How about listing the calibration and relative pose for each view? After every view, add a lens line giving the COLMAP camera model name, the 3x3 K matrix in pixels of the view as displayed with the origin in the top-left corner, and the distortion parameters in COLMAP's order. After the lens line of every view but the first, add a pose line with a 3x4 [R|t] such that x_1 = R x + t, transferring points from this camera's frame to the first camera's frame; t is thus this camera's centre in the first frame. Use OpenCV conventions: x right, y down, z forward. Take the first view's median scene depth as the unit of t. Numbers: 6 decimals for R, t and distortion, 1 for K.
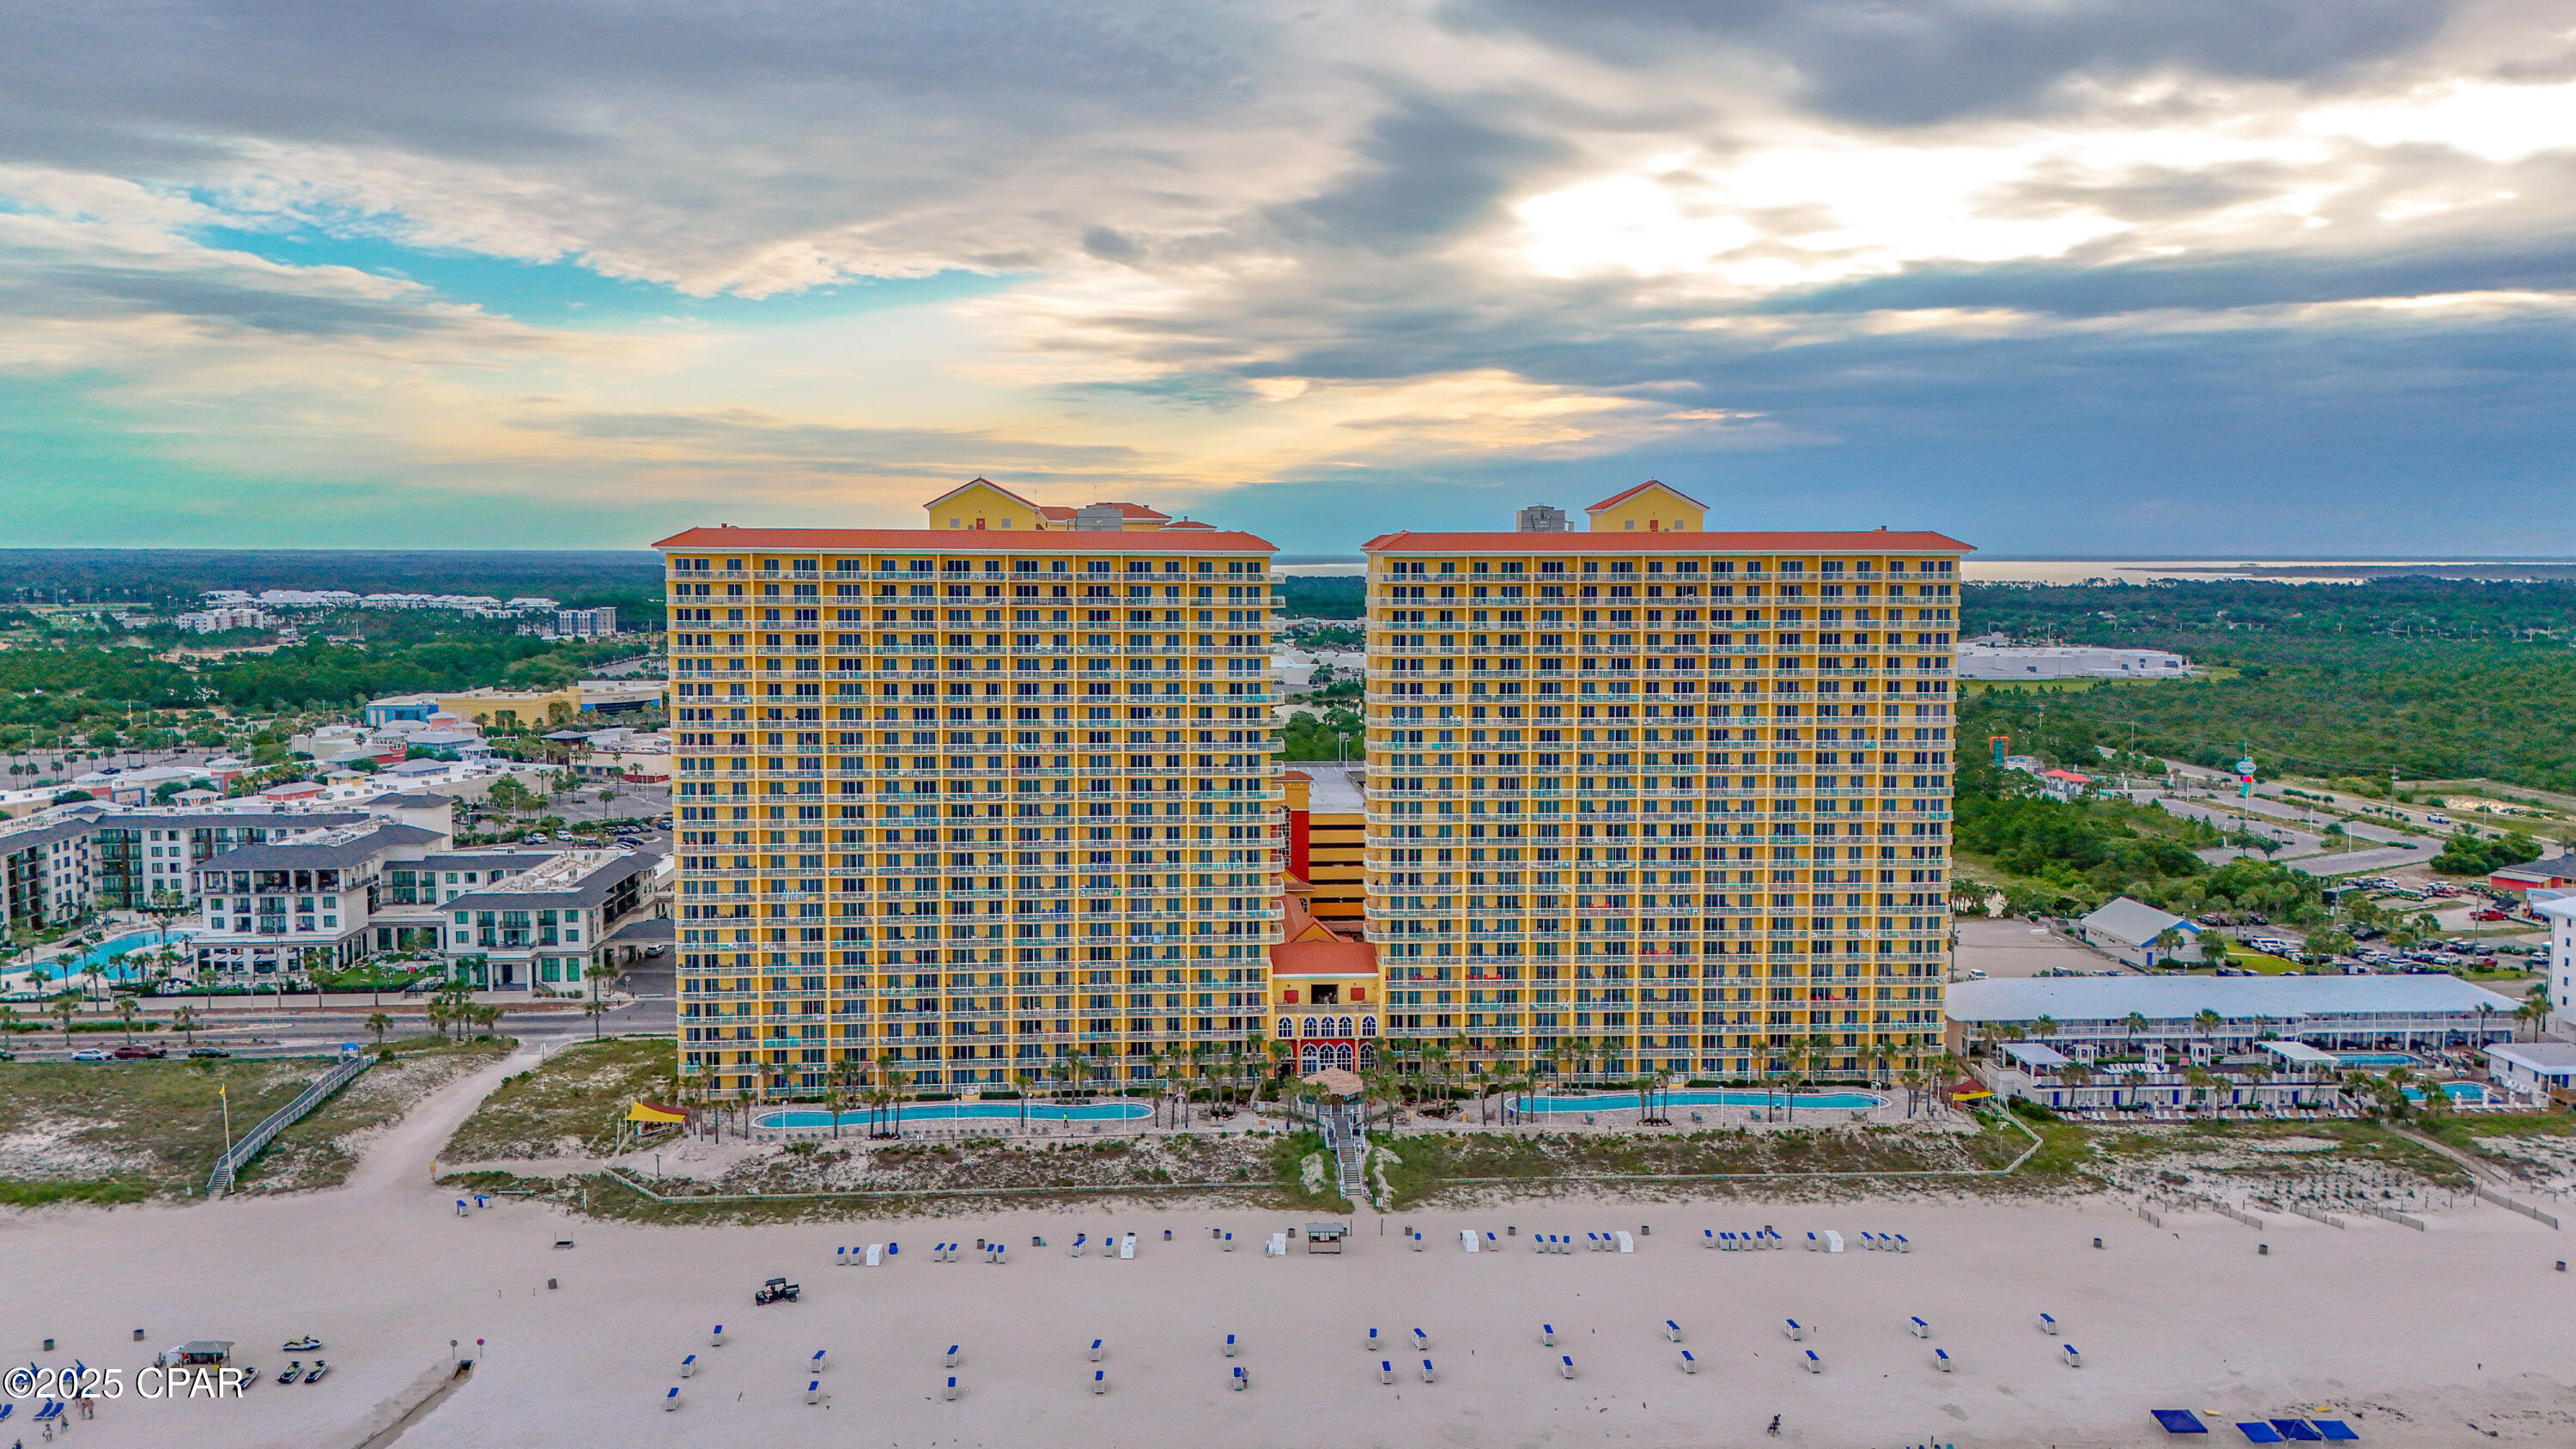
lens RADIAL K [[1897.1, 0, 1288.9], [0, 1897.1, 725.0], [0, 0, 1]] dist [0.074060, -0.060422]
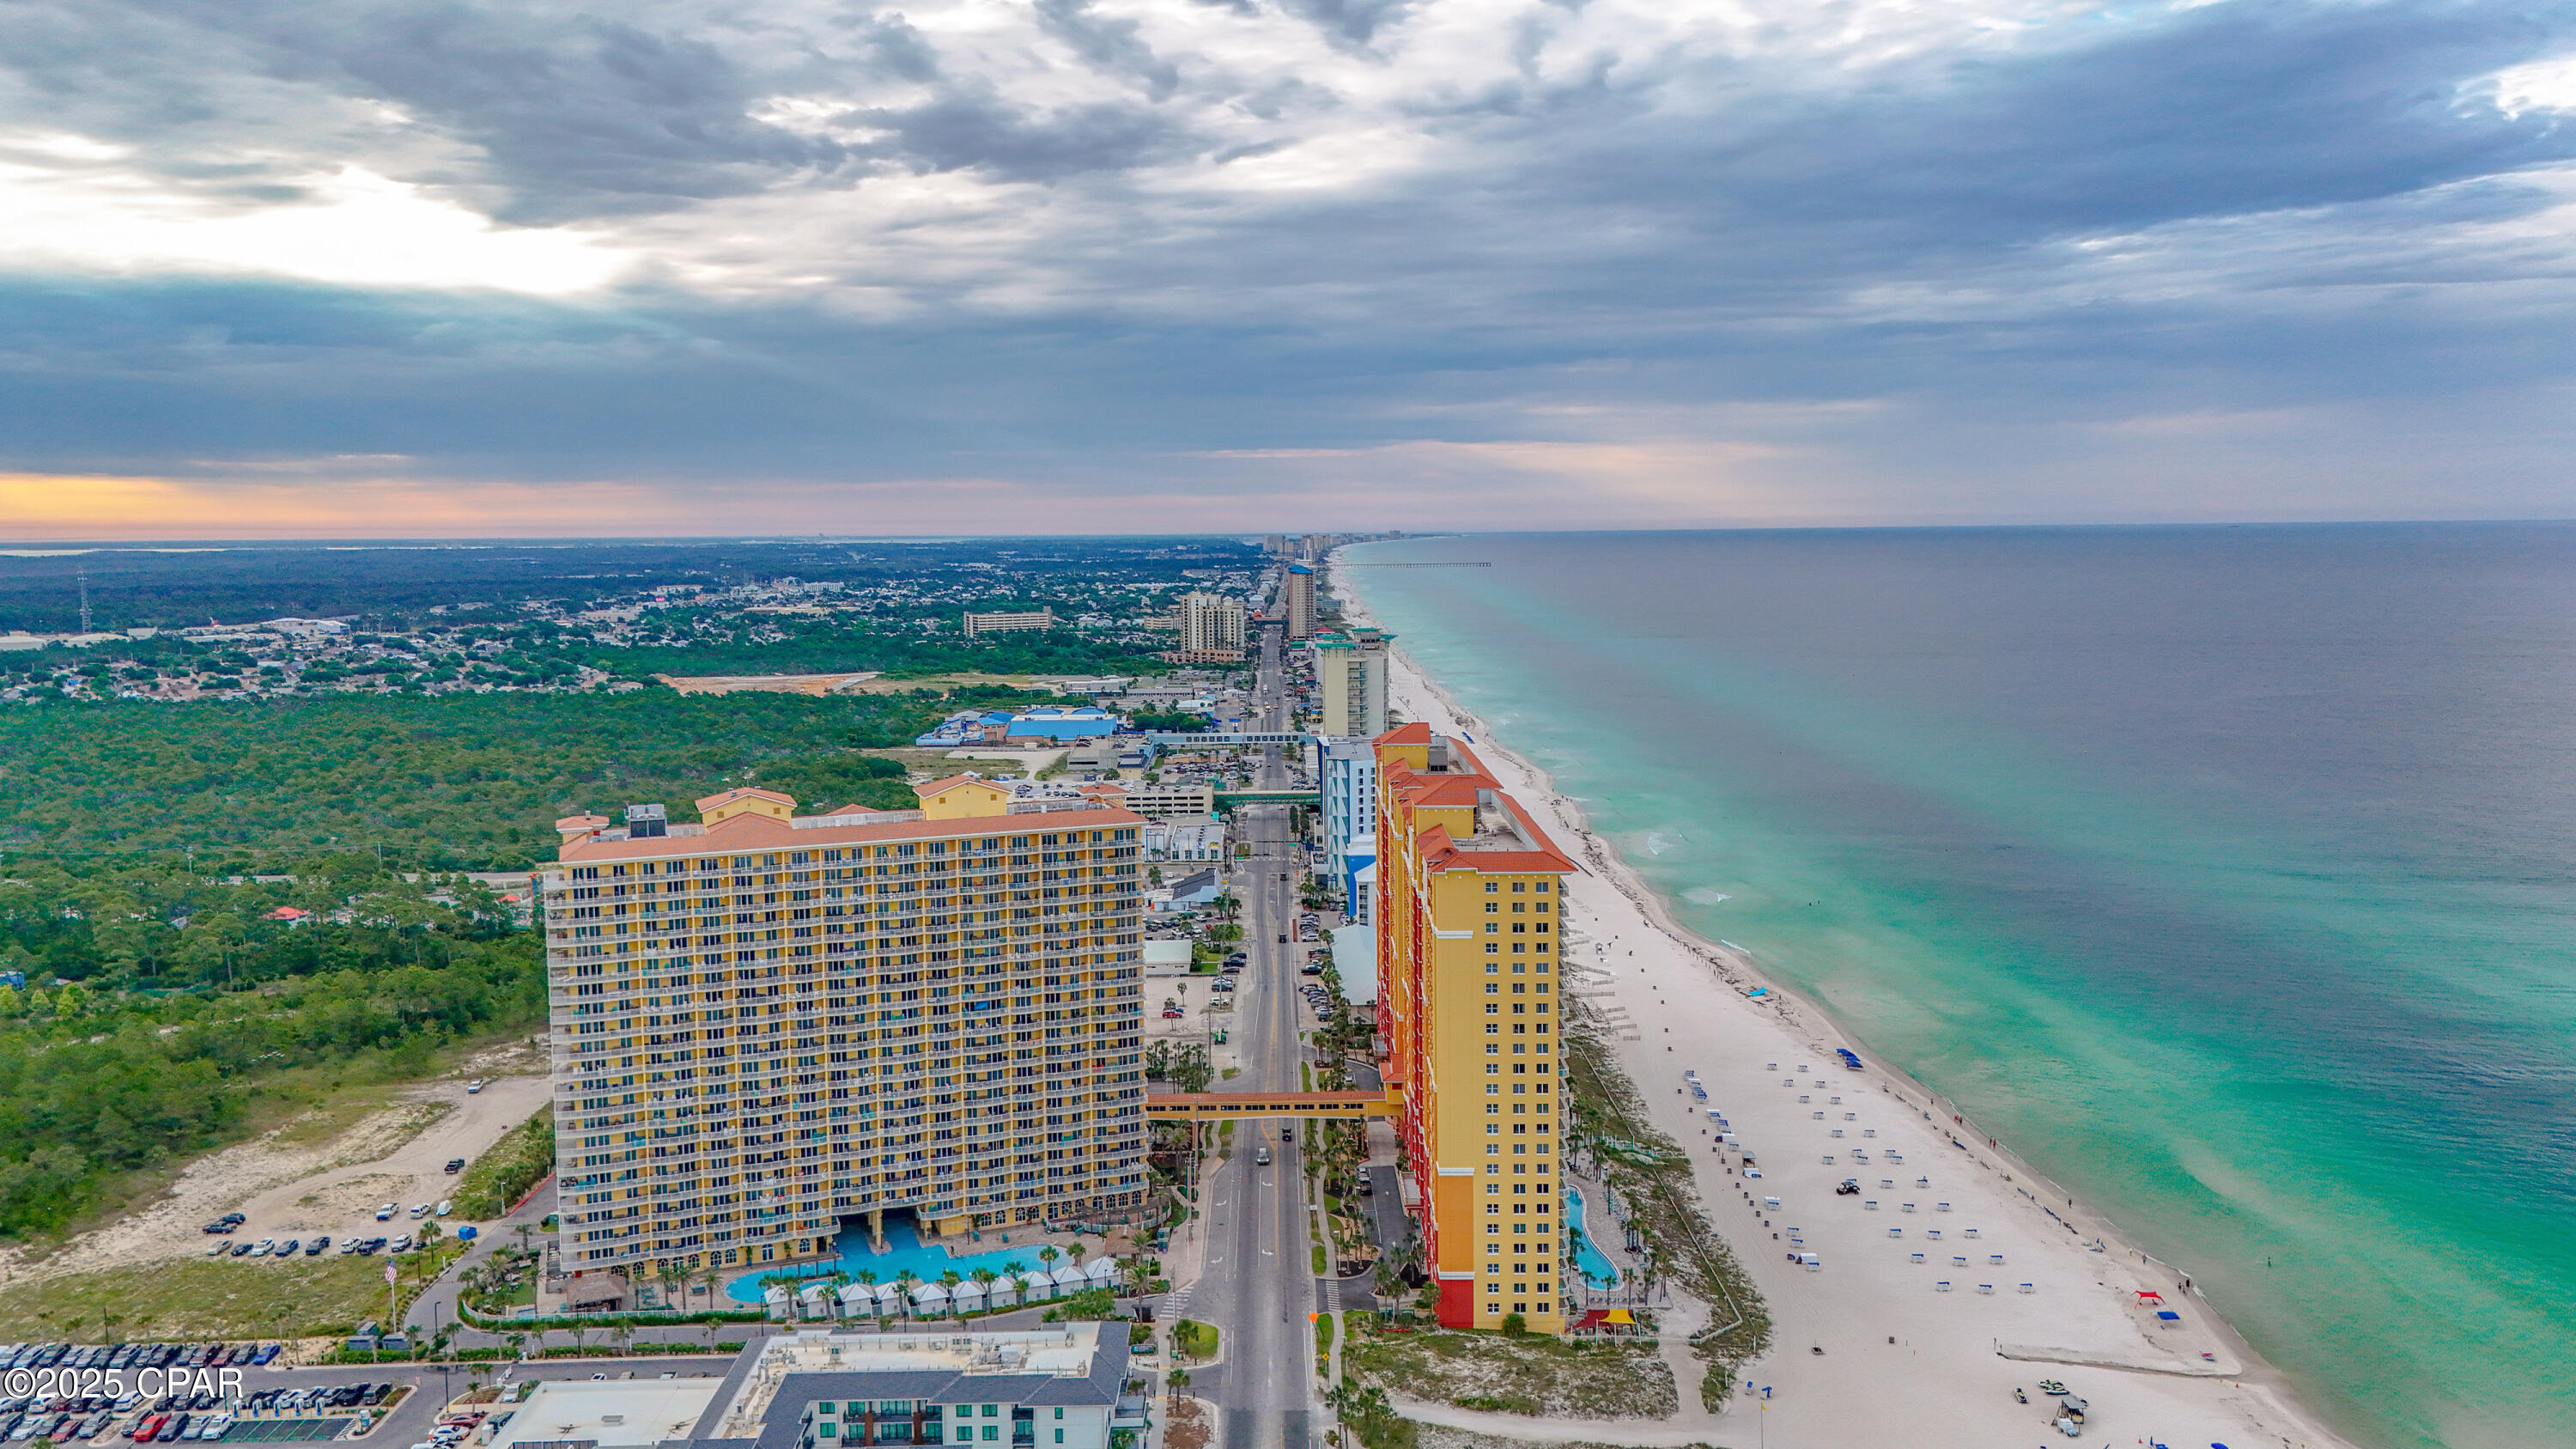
lens RADIAL K [[1897.1, 0, 1279.6], [0, 1897.1, 747.4], [0, 0, 1]] dist [0.074060, -0.060422]
pose [[0.063002, -0.121821, 0.990551, -1.486299], [0.105171, 0.987806, 0.114794, -0.320613], [-0.992456, 0.096945, 0.075046, 1.049818]]
